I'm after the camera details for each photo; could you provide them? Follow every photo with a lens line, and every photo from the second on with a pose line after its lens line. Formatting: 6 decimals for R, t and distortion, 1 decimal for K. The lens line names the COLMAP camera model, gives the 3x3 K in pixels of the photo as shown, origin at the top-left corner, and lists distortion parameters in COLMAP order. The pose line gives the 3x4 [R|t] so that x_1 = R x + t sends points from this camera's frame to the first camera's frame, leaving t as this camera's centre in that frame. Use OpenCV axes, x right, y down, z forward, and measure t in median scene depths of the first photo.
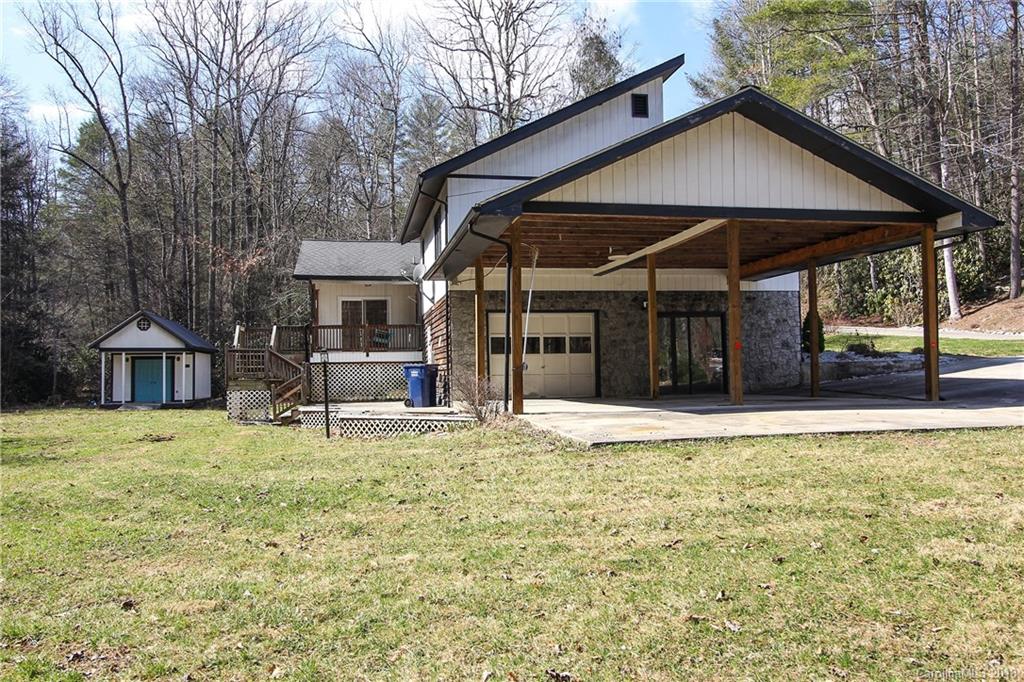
lens RADIAL K [[842.5, 0, 516.8], [0, 842.5, 337.7], [0, 0, 1]] dist [-0.005523, 0.003231]
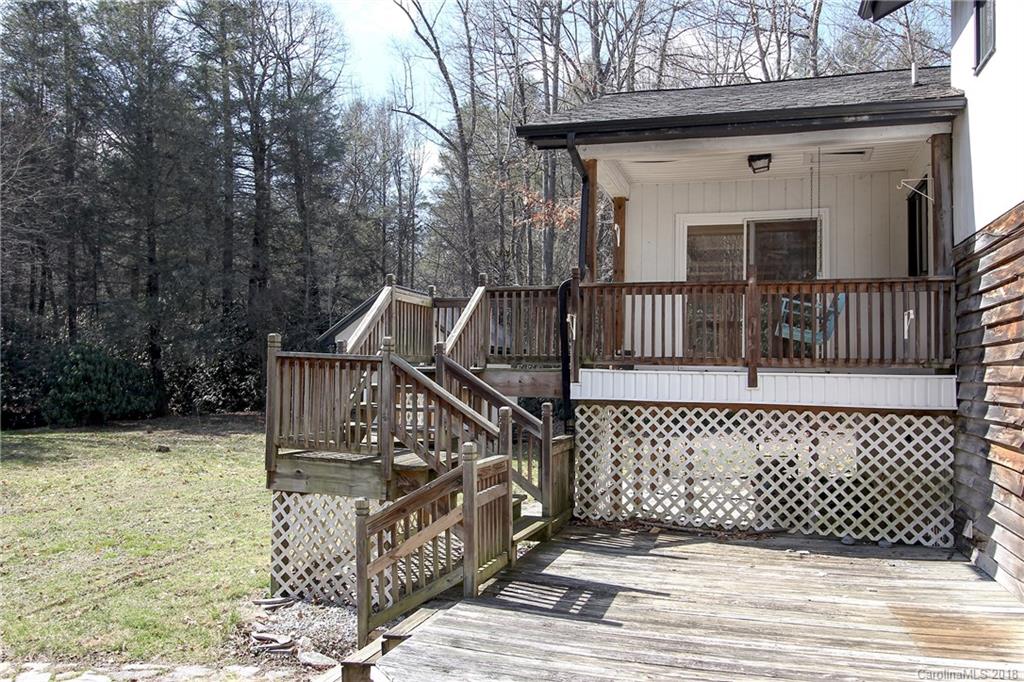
lens RADIAL K [[842.5, 0, 512.7], [0, 842.5, 340.4], [0, 0, 1]] dist [-0.005523, 0.003231]
pose [[0.888189, 0.013938, -0.459266, -0.108738], [-0.012146, 0.999903, 0.006855, 0.004703], [0.459317, -0.000510, 0.888272, 0.653303]]
